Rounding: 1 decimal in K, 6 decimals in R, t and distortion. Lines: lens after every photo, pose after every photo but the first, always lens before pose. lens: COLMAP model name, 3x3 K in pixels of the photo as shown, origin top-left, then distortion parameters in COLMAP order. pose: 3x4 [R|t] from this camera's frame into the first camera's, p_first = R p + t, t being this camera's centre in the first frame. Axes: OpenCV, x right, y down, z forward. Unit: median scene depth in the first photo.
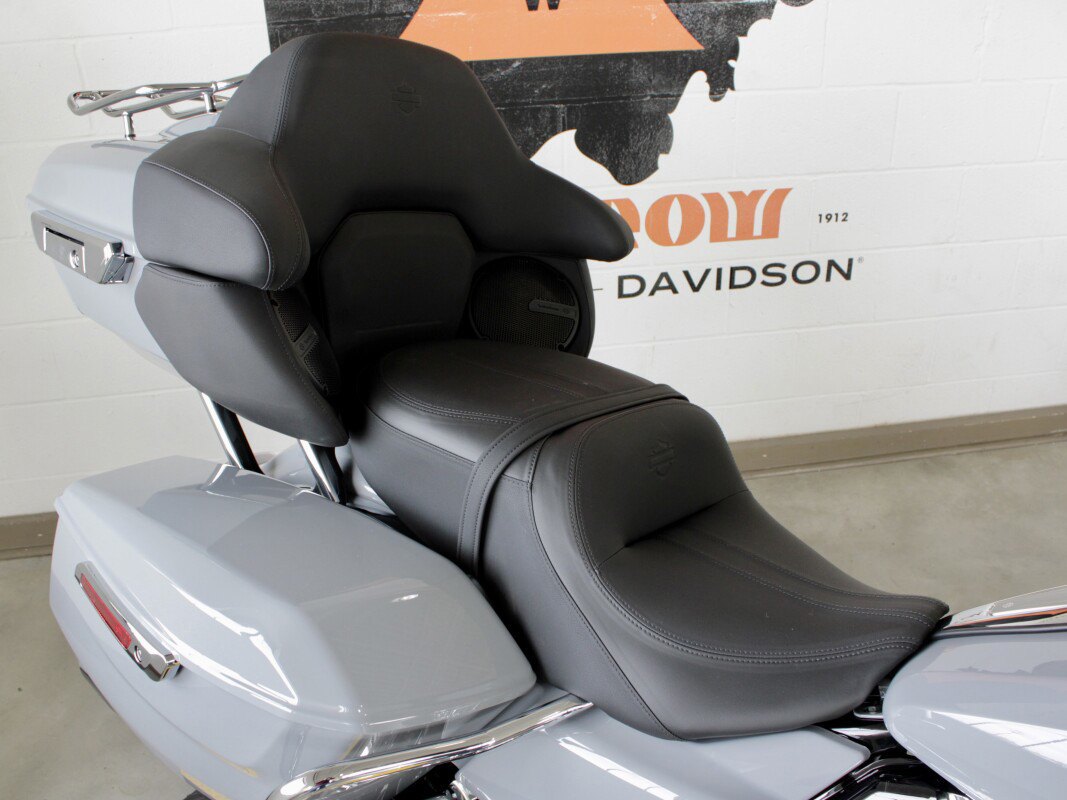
lens RADIAL K [[995.2, 0, 530.3], [0, 995.2, 400.0], [0, 0, 1]] dist [-0.108560, 0.000000]
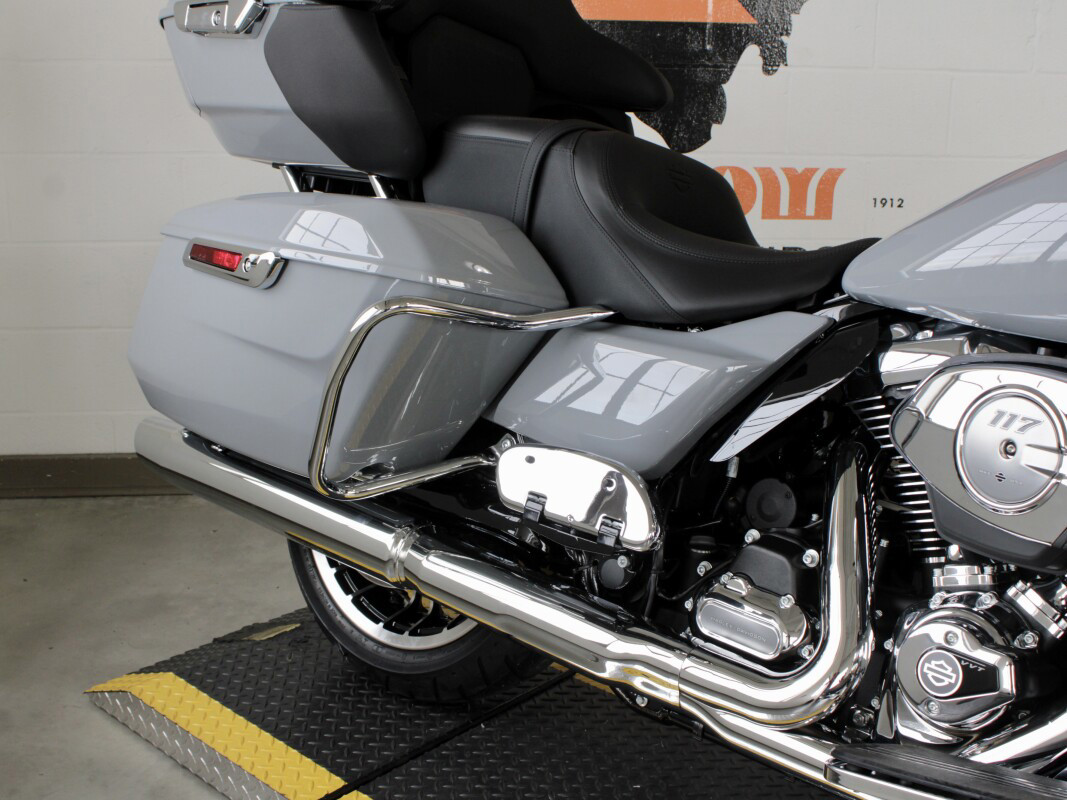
lens RADIAL K [[1284.5, 0, 532.3], [0, 1284.5, 397.7], [0, 0, 1]] dist [-0.086166, 0.000000]
pose [[0.997557, 0.056777, -0.040696, 0.014387], [-0.064277, 0.974174, -0.216456, 0.323586], [0.027355, 0.218543, 0.975444, -0.233423]]
